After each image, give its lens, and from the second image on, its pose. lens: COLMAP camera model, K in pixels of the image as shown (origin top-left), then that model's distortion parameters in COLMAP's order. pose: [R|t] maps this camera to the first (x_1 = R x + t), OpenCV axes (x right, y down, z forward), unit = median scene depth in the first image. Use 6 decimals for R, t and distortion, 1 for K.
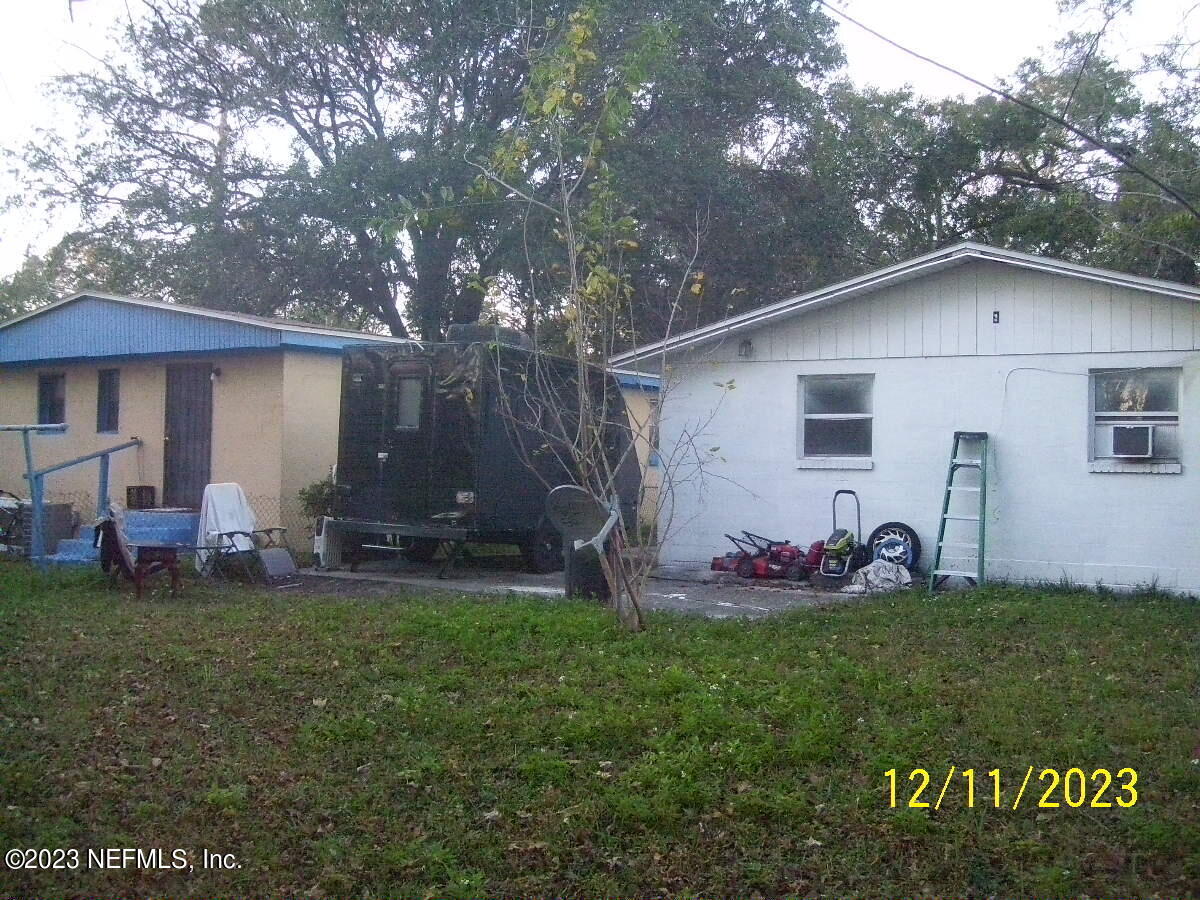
lens RADIAL K [[1284.1, 0, 603.1], [0, 1284.1, 433.9], [0, 0, 1]] dist [-0.188968, 0.145885]
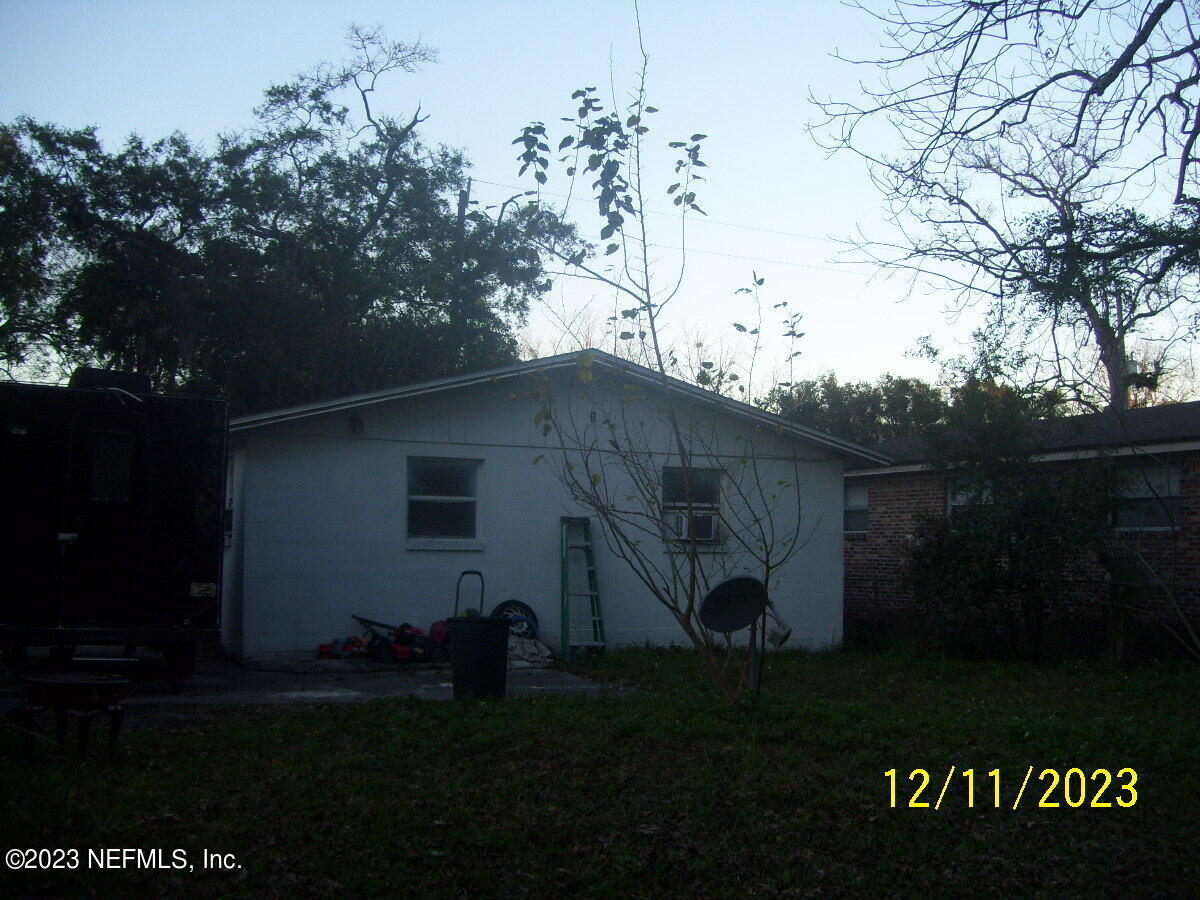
lens RADIAL K [[1284.1, 0, 603.1], [0, 1284.1, 433.9], [0, 0, 1]] dist [-0.188968, 0.145885]
pose [[0.534759, 0.064361, 0.842550, -0.631396], [-0.020360, 0.997787, -0.063297, -0.003423], [-0.844759, 0.016694, 0.534886, 0.346816]]
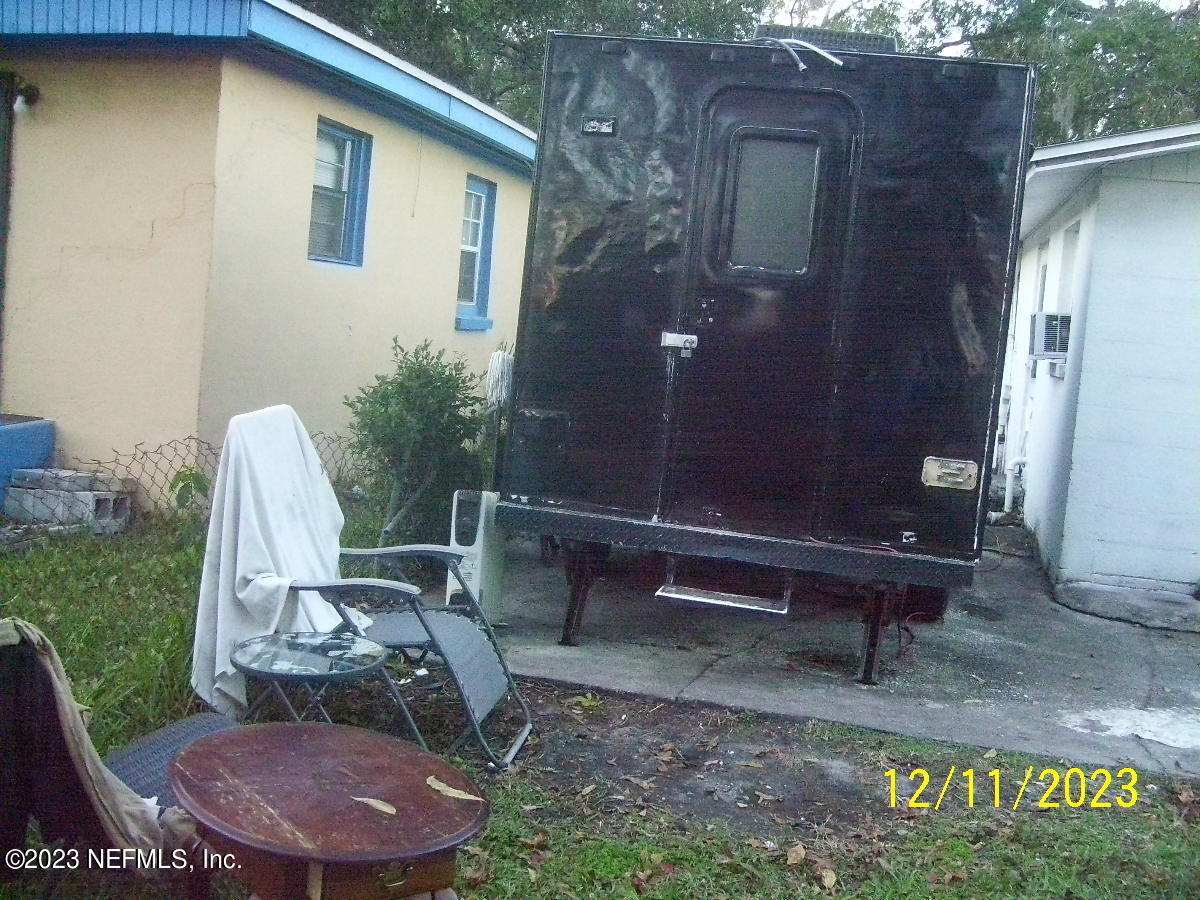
lens RADIAL K [[1284.1, 0, 603.1], [0, 1284.1, 433.9], [0, 0, 1]] dist [-0.188968, 0.145885]
pose [[0.946959, 0.046337, 0.317997, -0.313900], [-0.085688, 0.990131, 0.110893, 0.004419], [-0.309721, -0.132260, 0.941584, 0.660299]]
